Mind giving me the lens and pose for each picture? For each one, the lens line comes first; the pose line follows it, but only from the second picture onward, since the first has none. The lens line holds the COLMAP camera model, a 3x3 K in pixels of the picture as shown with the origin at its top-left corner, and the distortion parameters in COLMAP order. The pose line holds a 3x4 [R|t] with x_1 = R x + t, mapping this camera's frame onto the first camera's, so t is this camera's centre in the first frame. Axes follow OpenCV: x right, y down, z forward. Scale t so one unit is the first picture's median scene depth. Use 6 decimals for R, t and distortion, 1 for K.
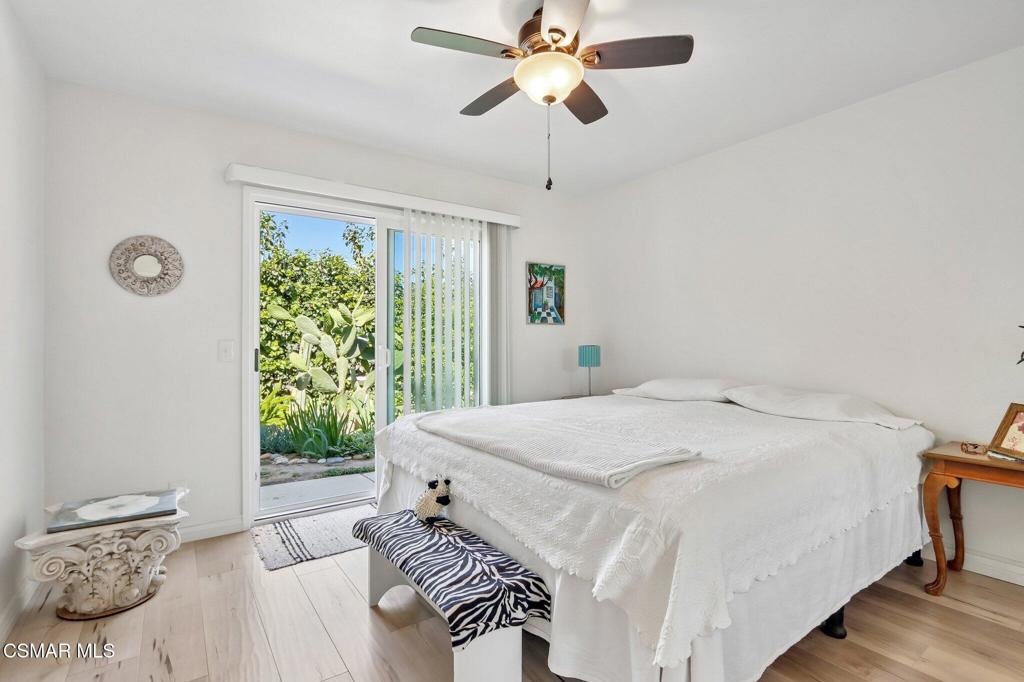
lens RADIAL K [[486.3, 0, 512.0], [0, 486.3, 341.0], [0, 0, 1]] dist [0.001002, 0.000610]
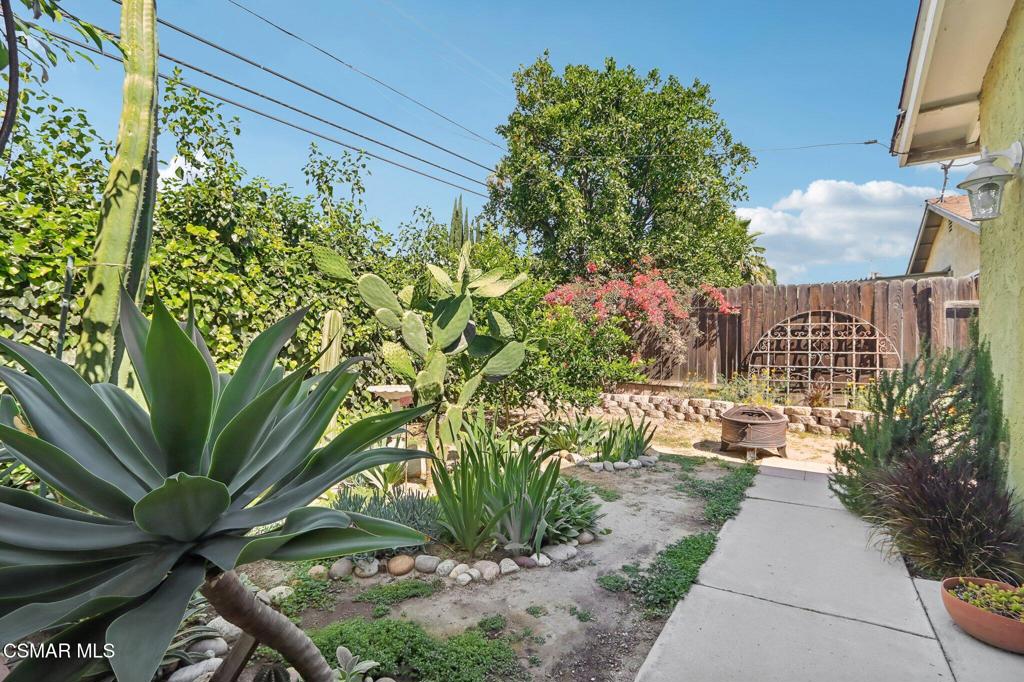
lens RADIAL K [[486.3, 0, 512.0], [0, 486.3, 341.0], [0, 0, 1]] dist [0.001002, 0.000610]
pose [[0.929088, 0.010354, 0.369714, -0.388165], [-0.006574, 0.999912, -0.011484, 0.021408], [-0.369801, 0.008239, 0.929075, 0.358608]]
